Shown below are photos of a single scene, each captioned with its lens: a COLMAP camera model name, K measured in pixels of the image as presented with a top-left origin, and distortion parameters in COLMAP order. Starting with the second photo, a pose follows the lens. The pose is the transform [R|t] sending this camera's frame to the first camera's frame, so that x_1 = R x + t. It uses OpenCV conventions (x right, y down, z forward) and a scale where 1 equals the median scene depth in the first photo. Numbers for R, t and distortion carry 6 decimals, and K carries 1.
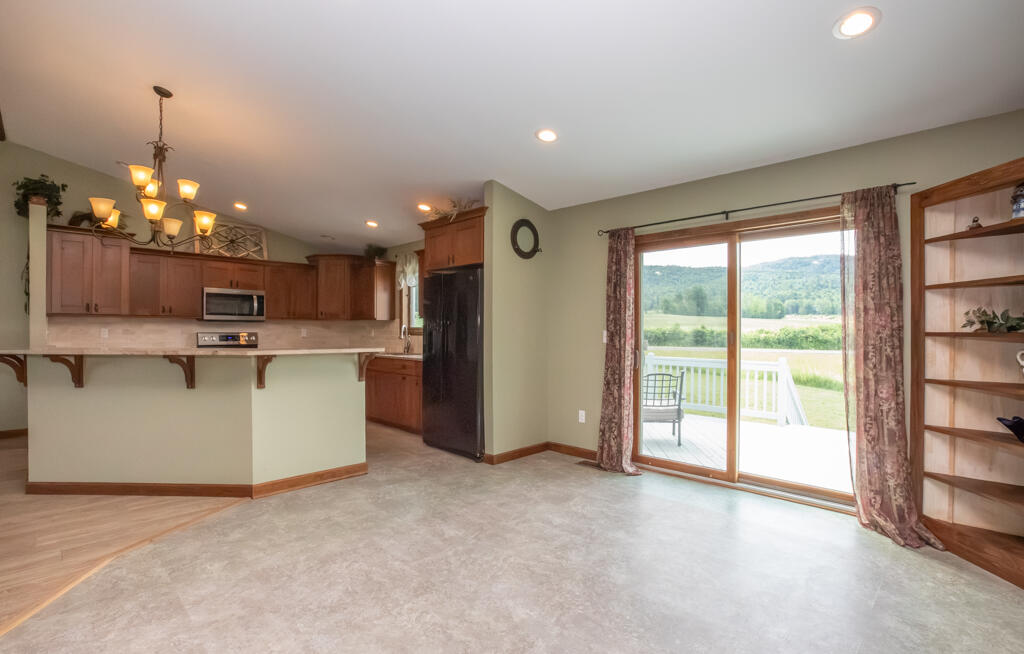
lens RADIAL K [[477.8, 0, 510.8], [0, 477.8, 325.5], [0, 0, 1]] dist [-0.043770, 0.010841]
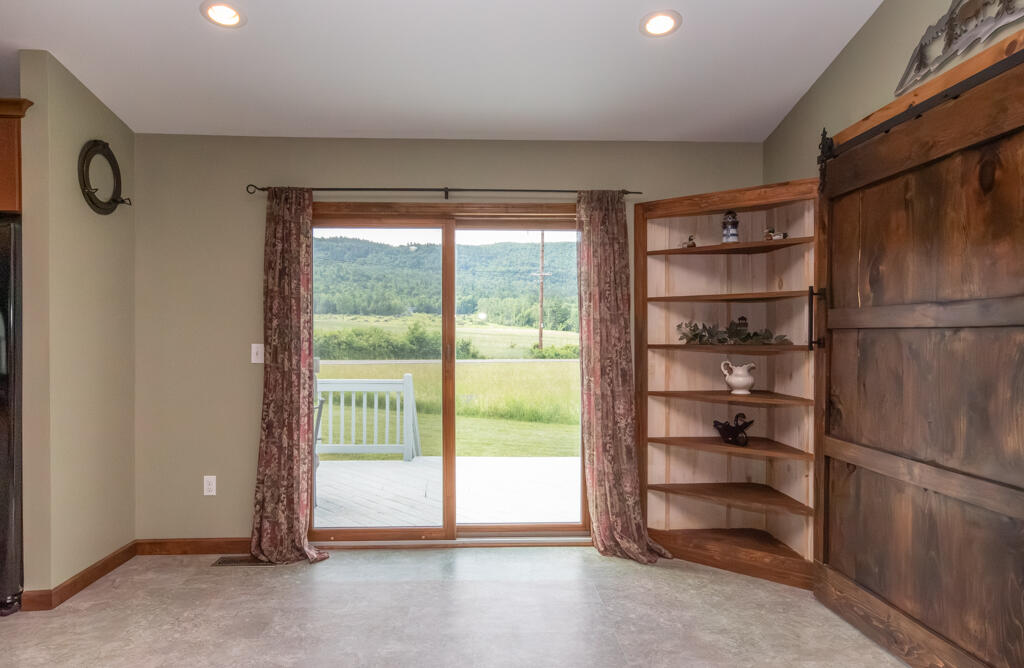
lens RADIAL K [[698.9, 0, 514.9], [0, 698.9, 328.4], [0, 0, 1]] dist [-0.023562, 0.032843]
pose [[0.678281, 0.003896, 0.734792, -0.300756], [-0.004766, 0.999988, -0.000903, -0.013062], [-0.734787, -0.002890, 0.678292, 0.145066]]
